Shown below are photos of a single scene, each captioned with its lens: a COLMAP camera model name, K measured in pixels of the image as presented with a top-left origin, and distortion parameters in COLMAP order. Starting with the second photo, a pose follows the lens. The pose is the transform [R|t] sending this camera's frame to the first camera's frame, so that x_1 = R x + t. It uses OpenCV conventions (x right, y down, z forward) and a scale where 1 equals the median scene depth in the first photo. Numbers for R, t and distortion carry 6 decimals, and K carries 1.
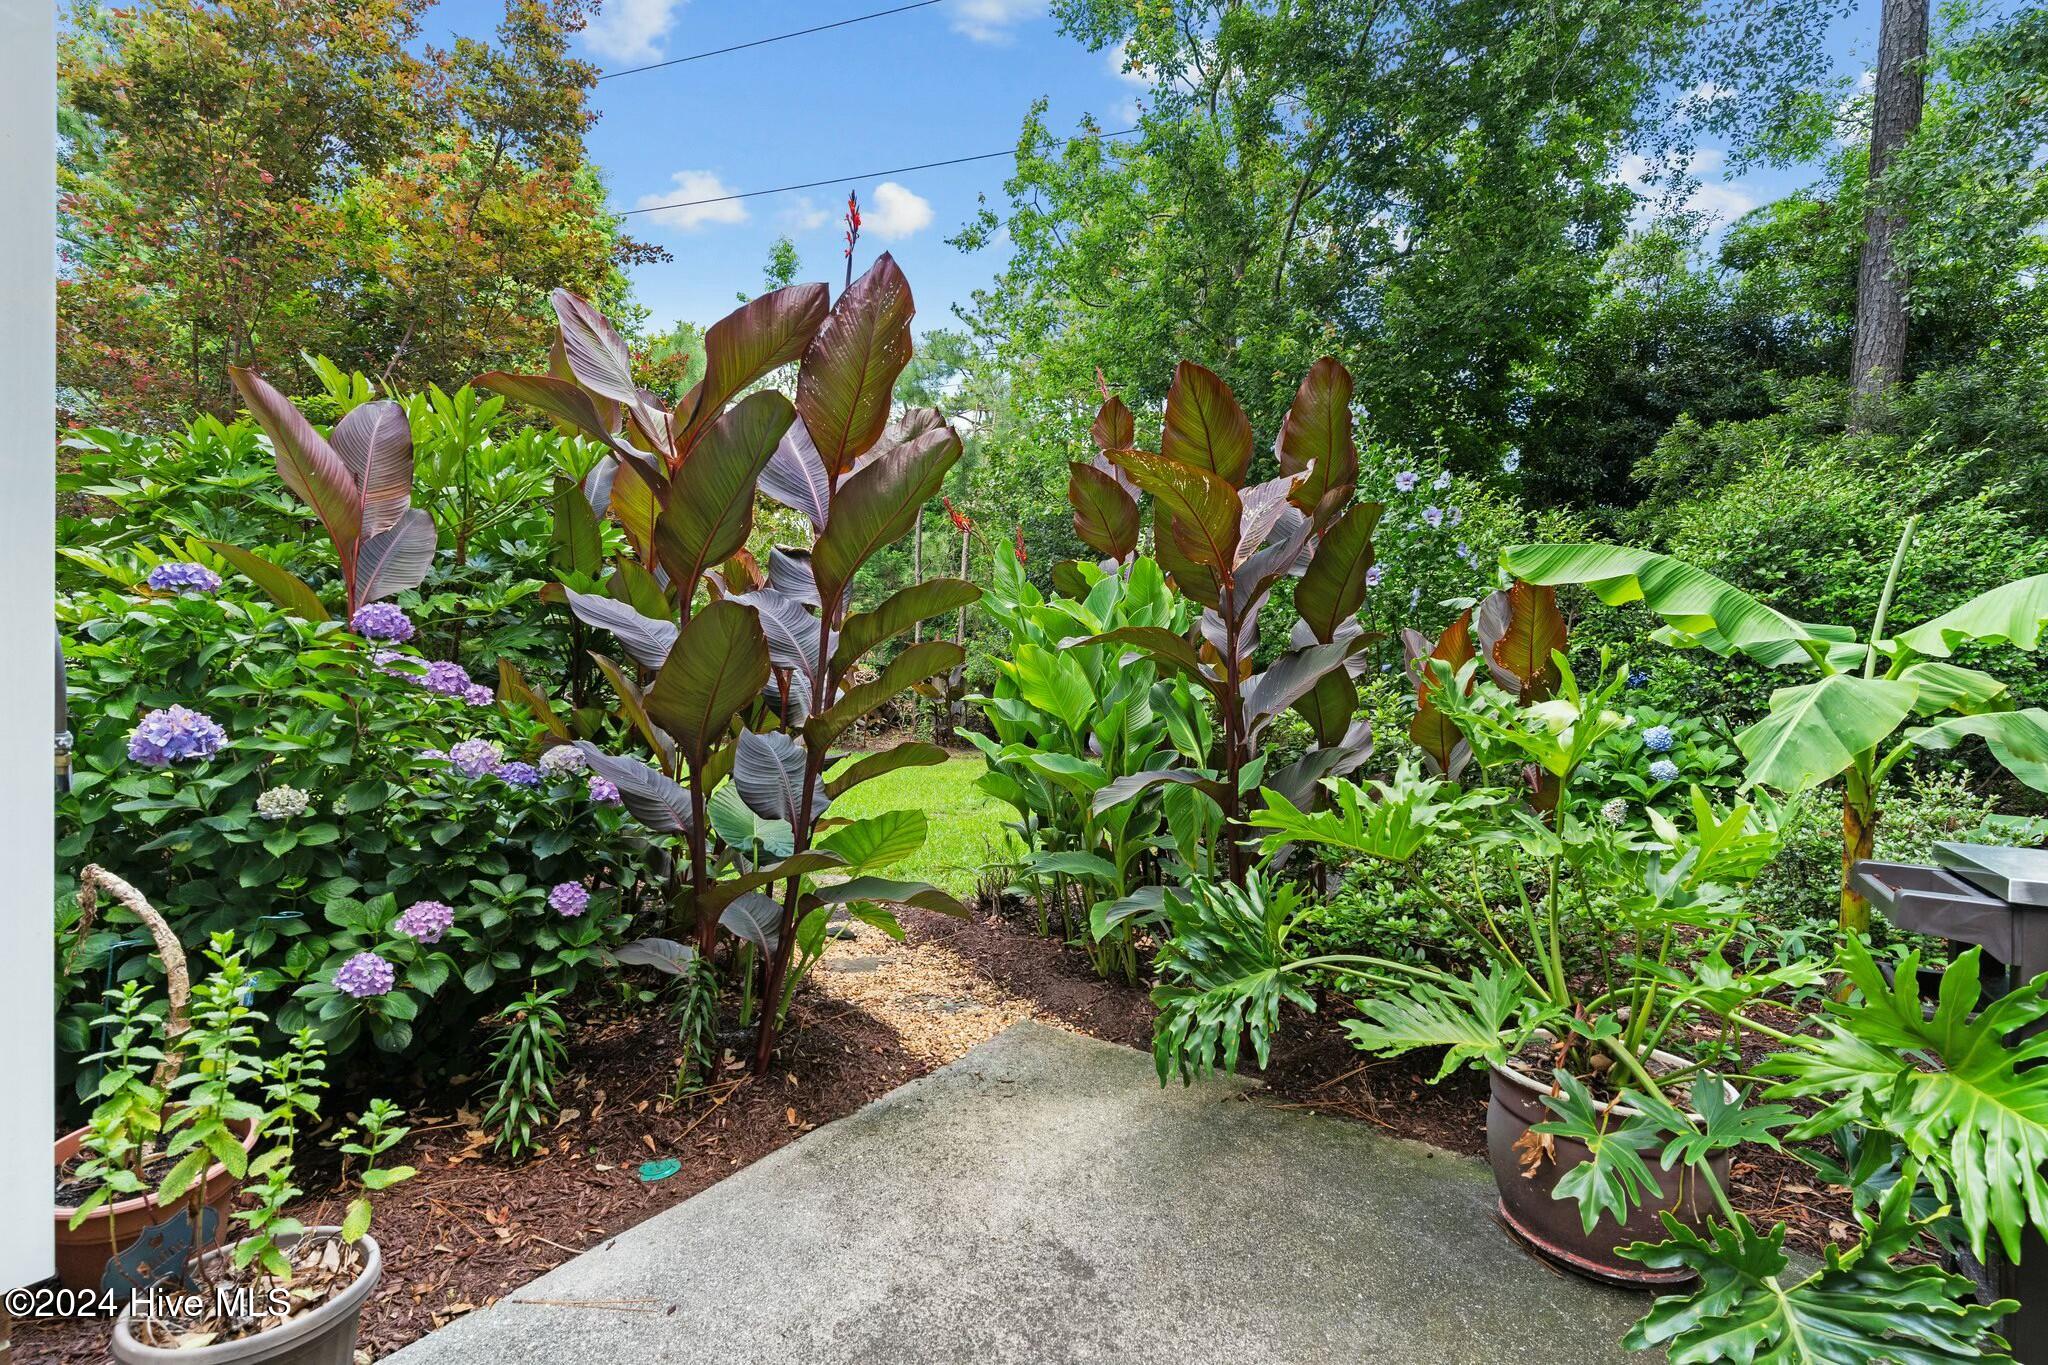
lens RADIAL K [[987.8, 0, 1021.6], [0, 987.8, 679.8], [0, 0, 1]] dist [0.002174, 0.000243]
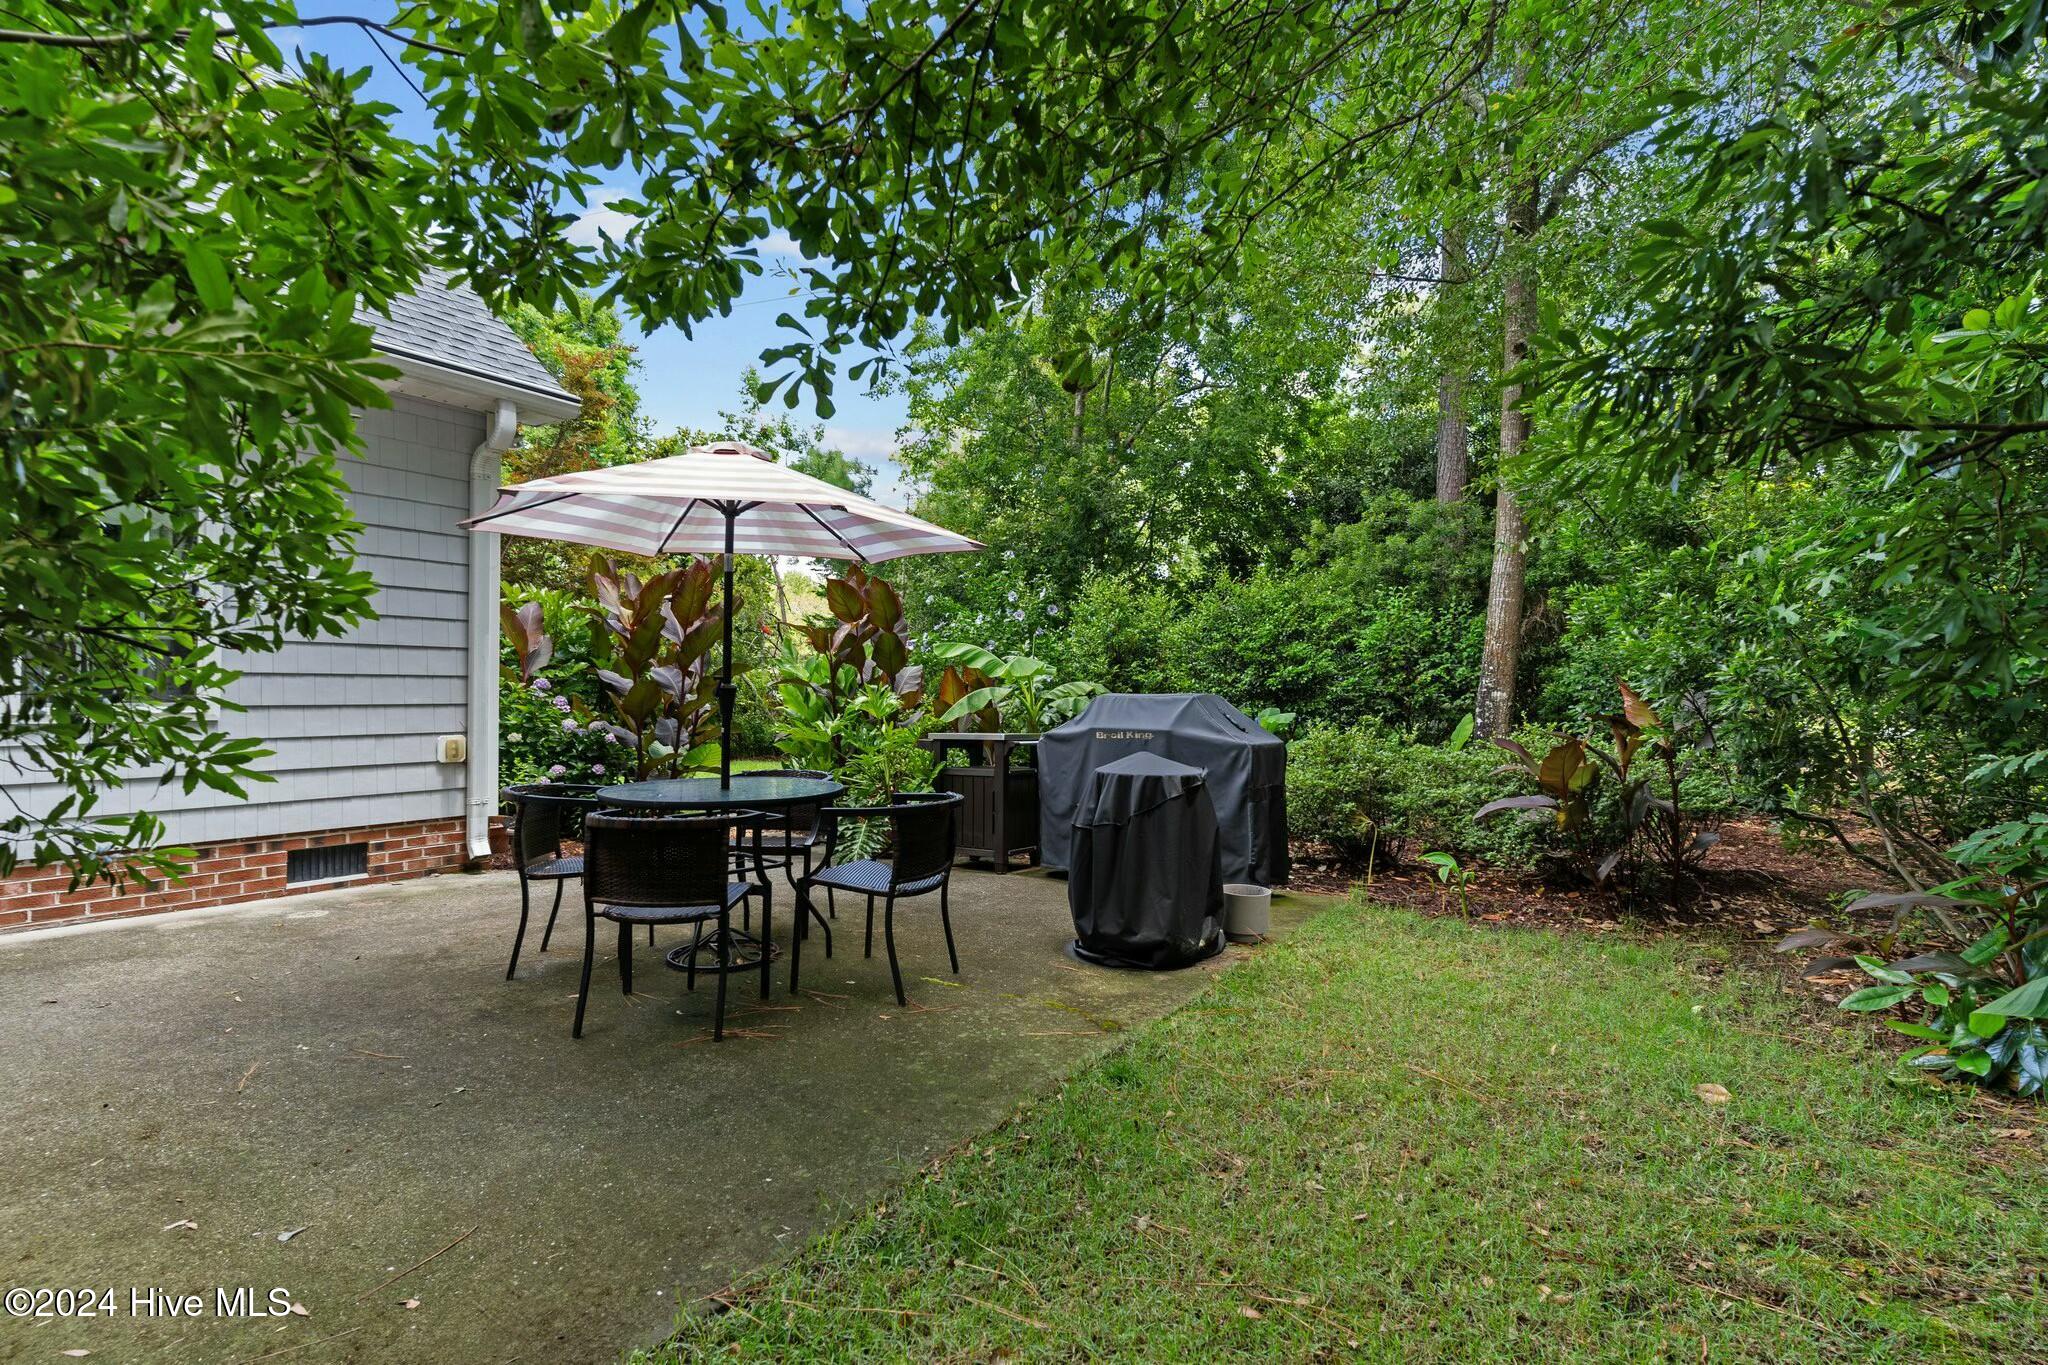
lens RADIAL K [[987.8, 0, 1021.6], [0, 987.8, 679.8], [0, 0, 1]] dist [0.002174, 0.000243]
pose [[0.999442, -0.025164, -0.021983, 0.886960], [0.024509, 0.999261, -0.029595, 0.056474], [0.022711, 0.029040, 0.999320, -1.951258]]
